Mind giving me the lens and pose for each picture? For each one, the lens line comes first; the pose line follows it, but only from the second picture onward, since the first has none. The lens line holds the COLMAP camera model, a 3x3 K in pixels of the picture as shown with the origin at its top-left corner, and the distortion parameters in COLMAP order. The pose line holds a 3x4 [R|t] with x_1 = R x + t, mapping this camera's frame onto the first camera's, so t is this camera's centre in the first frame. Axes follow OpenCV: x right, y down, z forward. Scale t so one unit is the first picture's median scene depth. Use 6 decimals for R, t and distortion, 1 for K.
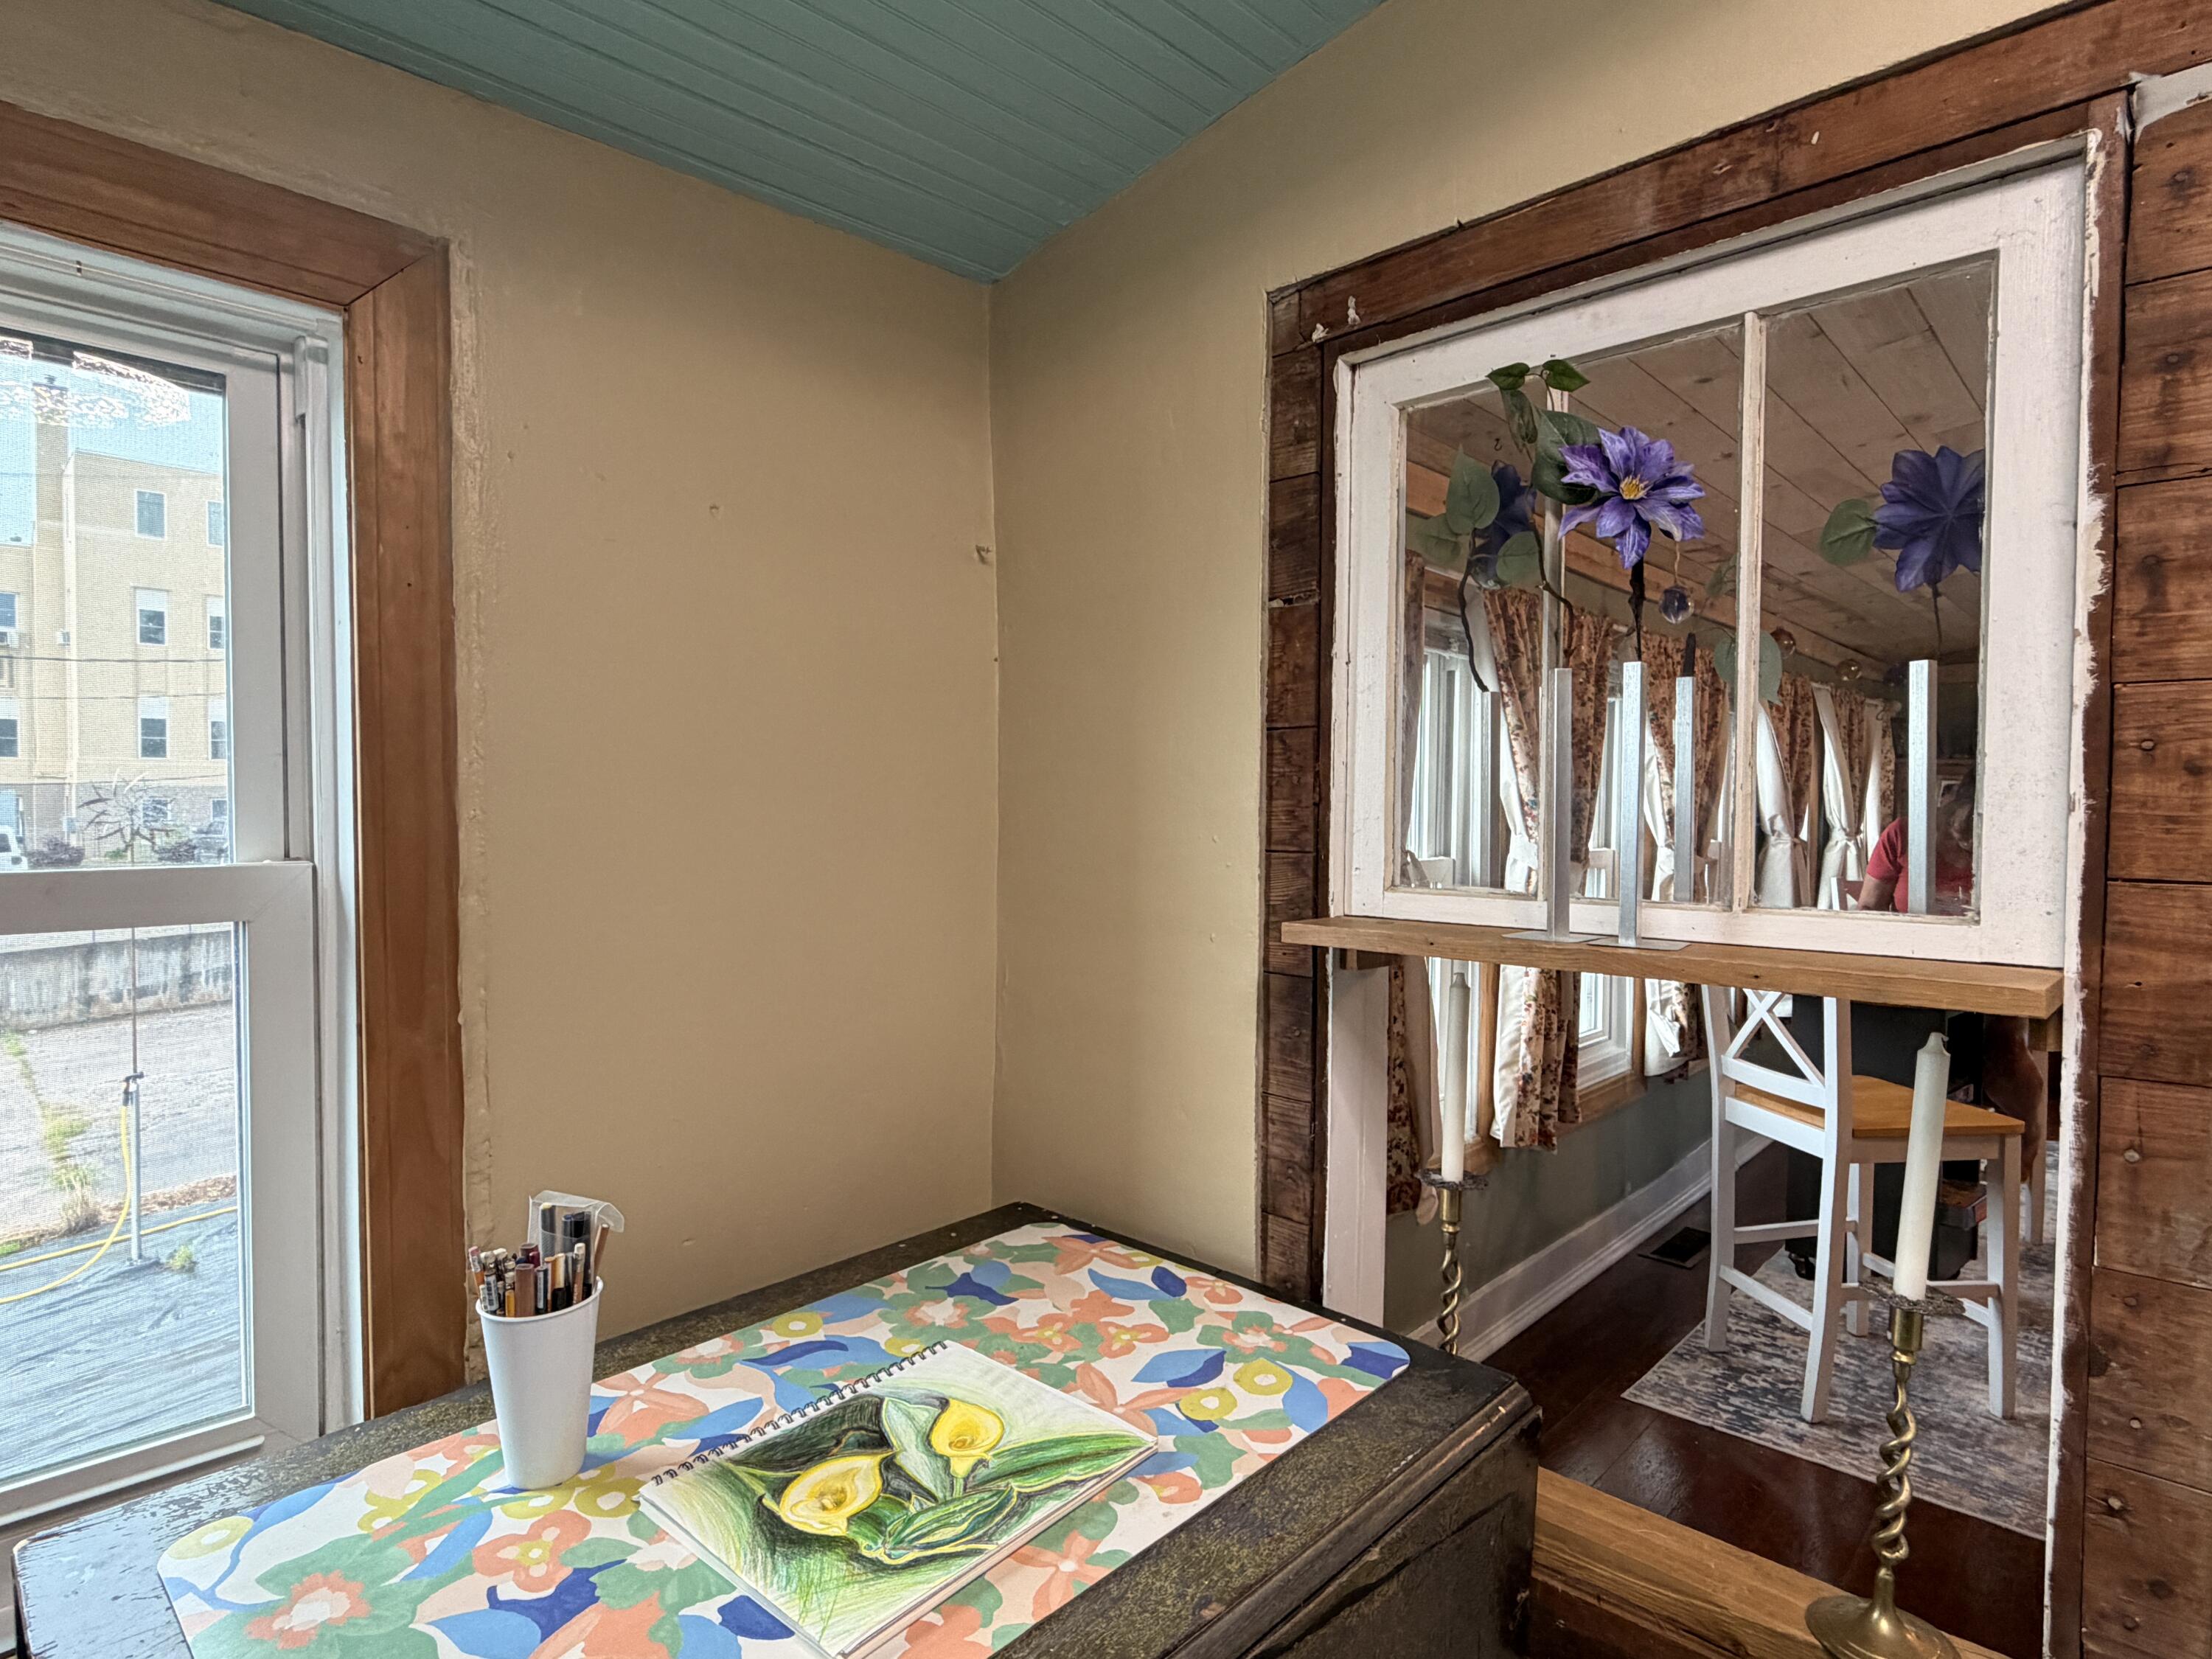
lens RADIAL K [[1193.6, 0, 1102.5], [0, 1193.6, 841.7], [0, 0, 1]] dist [0.001158, 0.000237]
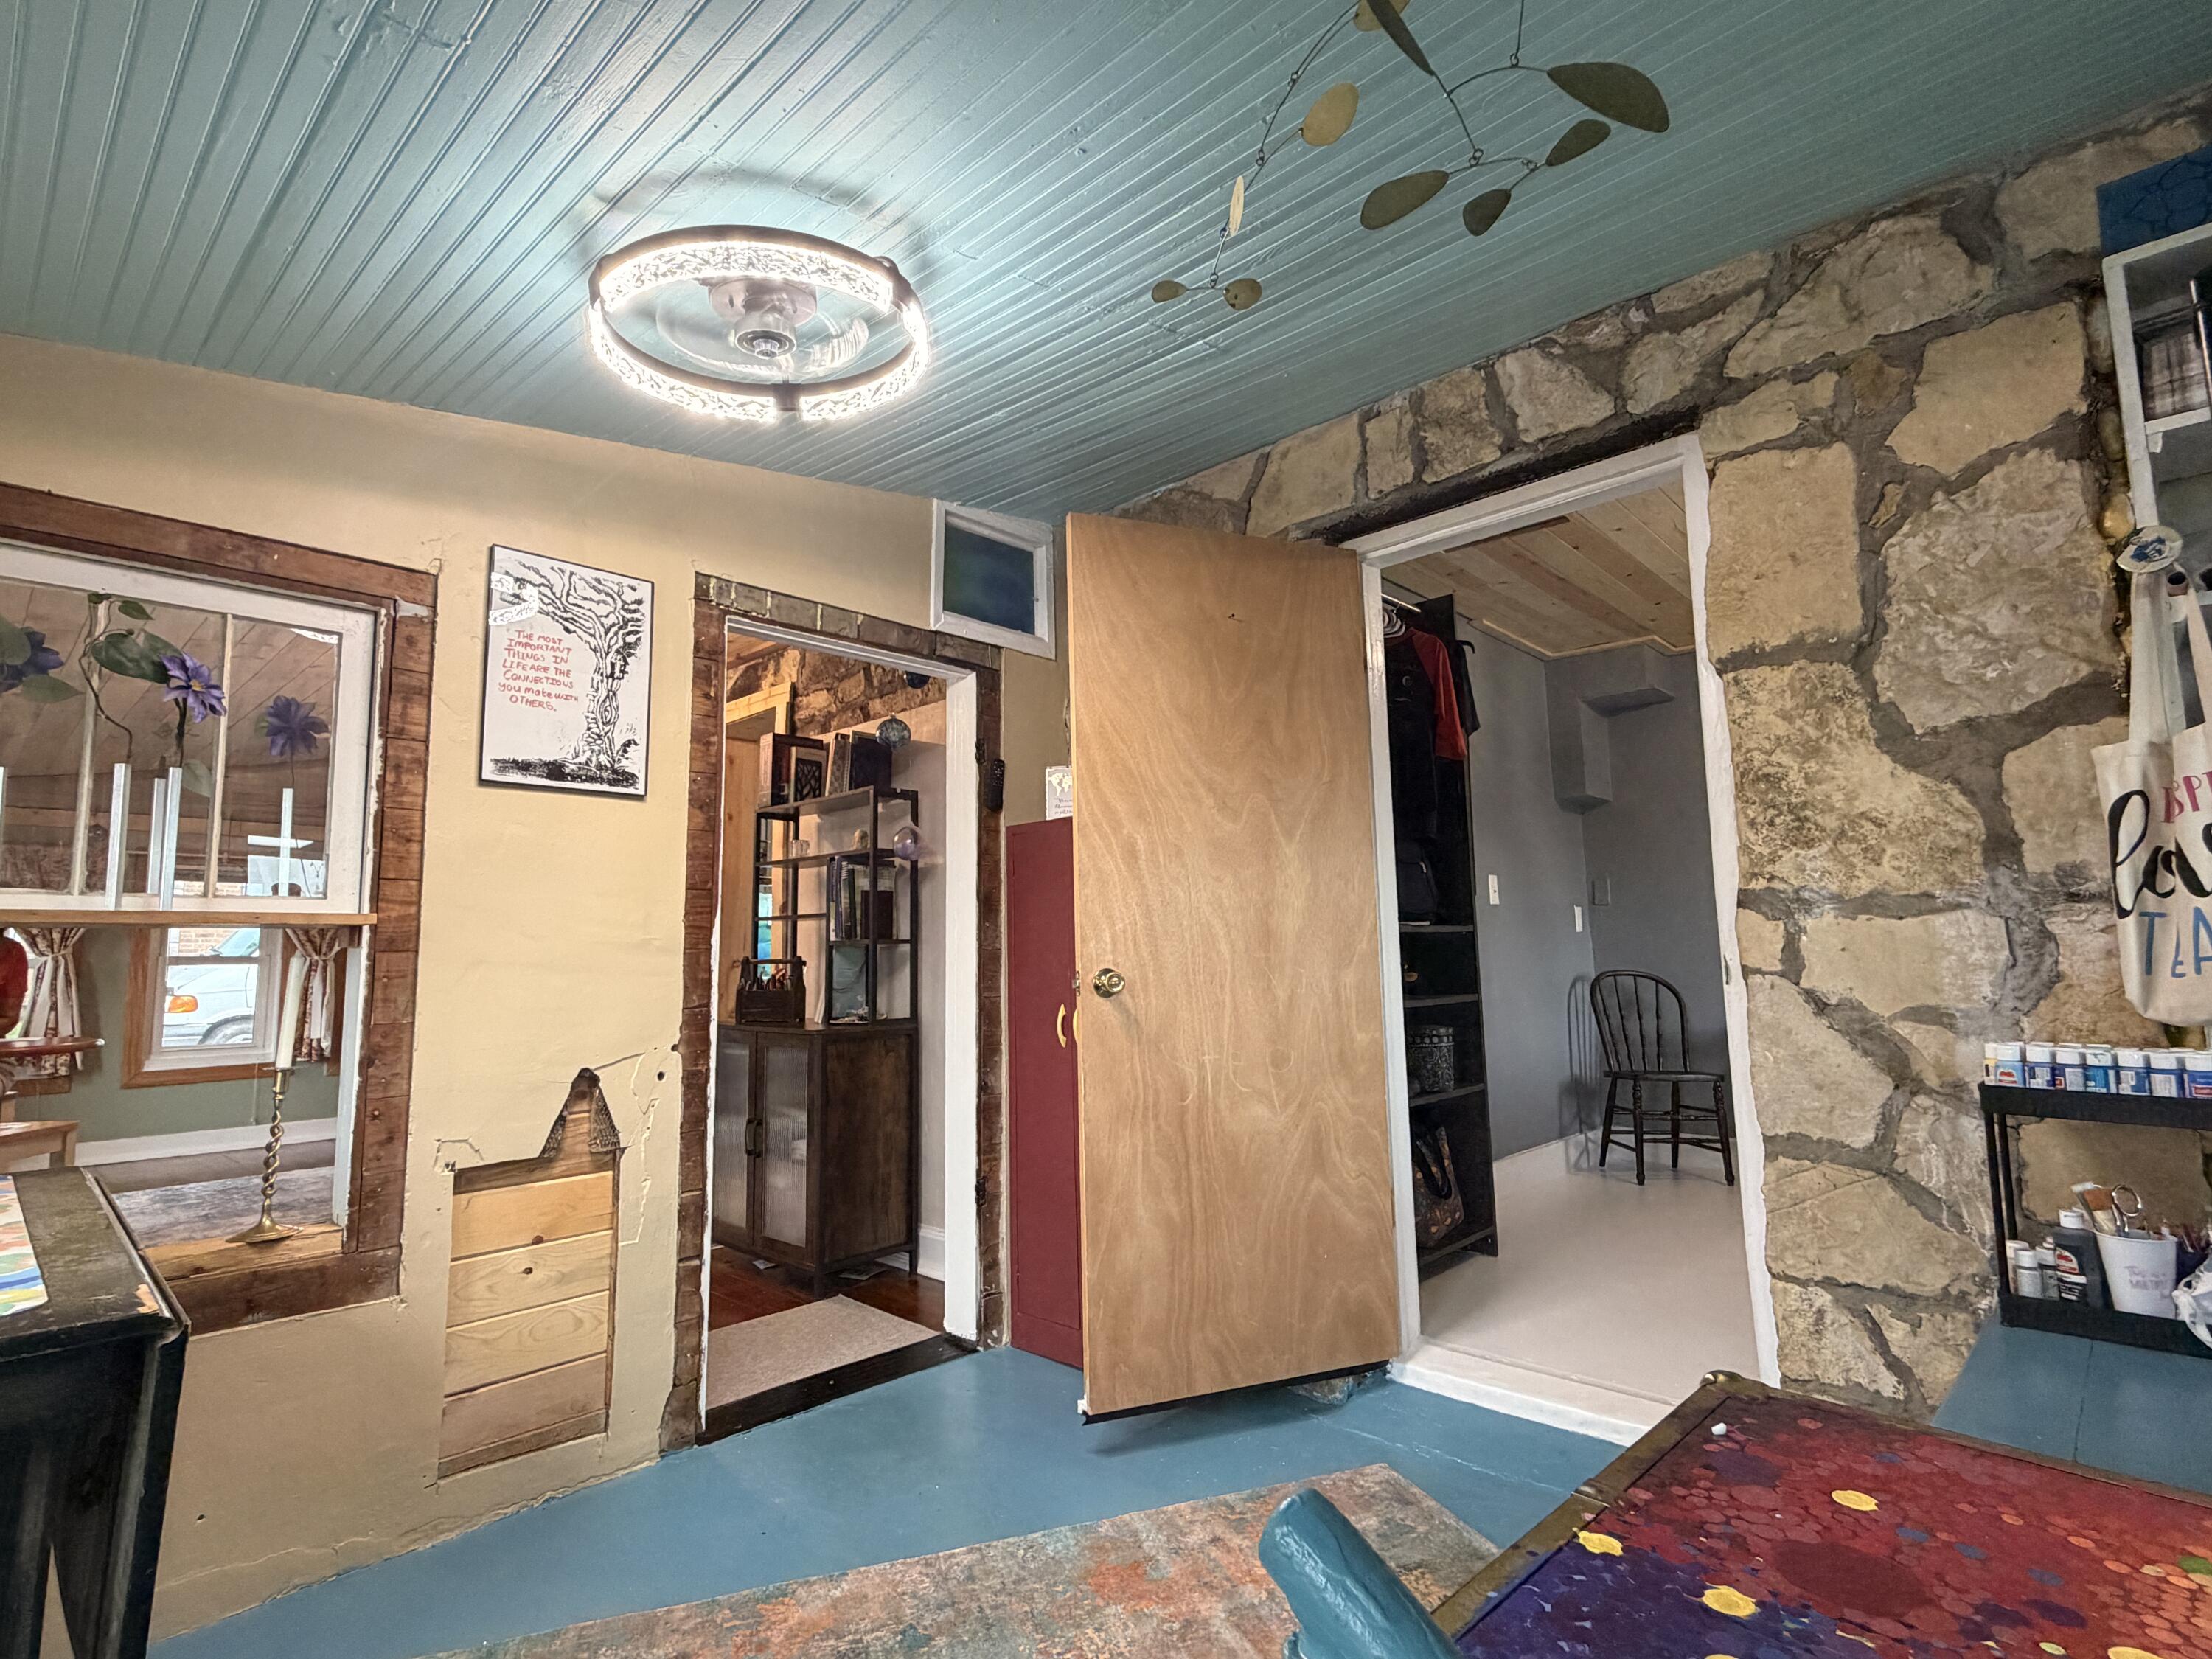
lens RADIAL K [[1079.8, 0, 1111.4], [0, 1079.8, 830.3], [0, 0, 1]] dist [-0.005434, -0.000336]
pose [[0.000432, 0.115333, 0.993327, -1.594326], [0.051734, 0.991994, -0.115201, 0.290054], [-0.998661, 0.051438, -0.005538, -0.646658]]
